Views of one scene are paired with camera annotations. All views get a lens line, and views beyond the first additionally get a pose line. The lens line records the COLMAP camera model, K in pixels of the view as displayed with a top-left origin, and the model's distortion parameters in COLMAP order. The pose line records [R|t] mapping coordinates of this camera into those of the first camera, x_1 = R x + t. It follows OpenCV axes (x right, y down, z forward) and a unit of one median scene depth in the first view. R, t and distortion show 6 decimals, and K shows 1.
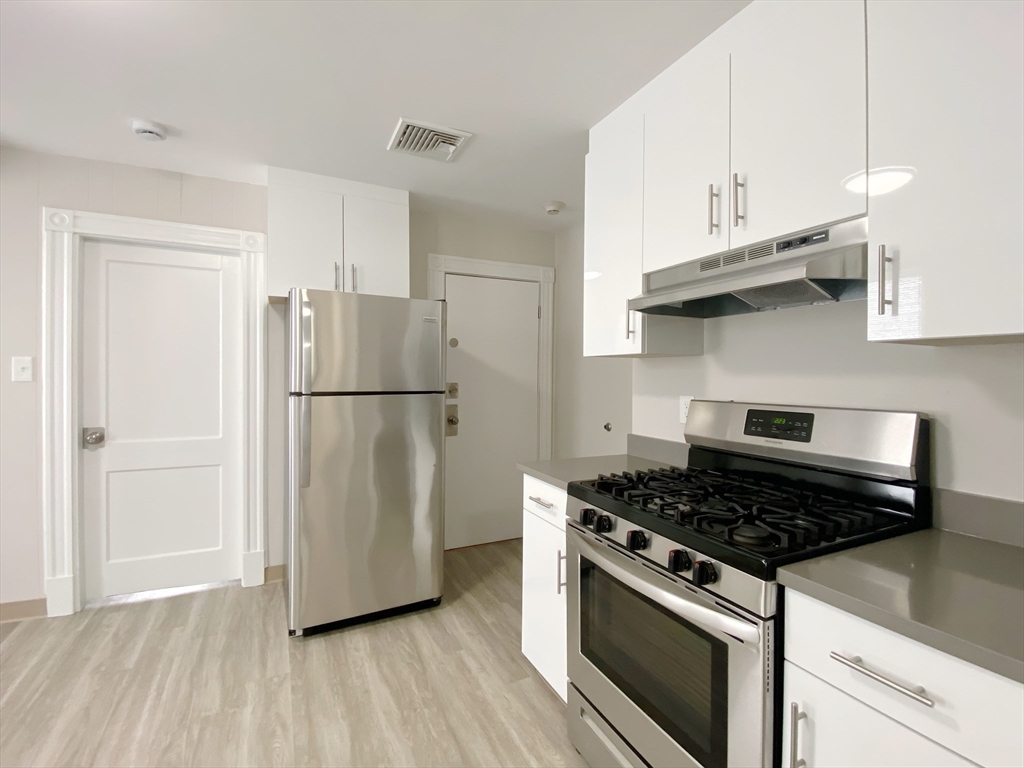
lens RADIAL K [[469.2, 0, 508.9], [0, 469.2, 377.0], [0, 0, 1]] dist [0.031947, -0.024790]
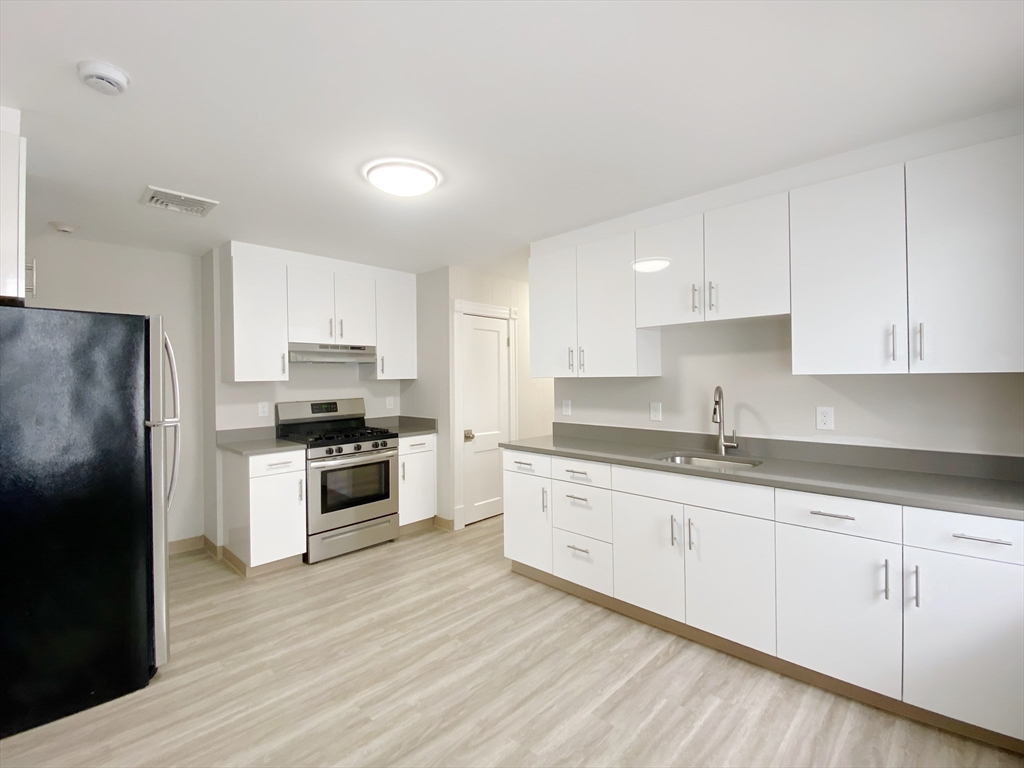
lens RADIAL K [[469.2, 0, 508.9], [0, 469.2, 377.0], [0, 0, 1]] dist [0.031947, -0.024790]
pose [[-0.346944, -0.004342, 0.937876, -1.674791], [0.014261, 0.999849, 0.009905, -0.061945], [-0.937777, 0.016812, -0.346830, 0.686102]]
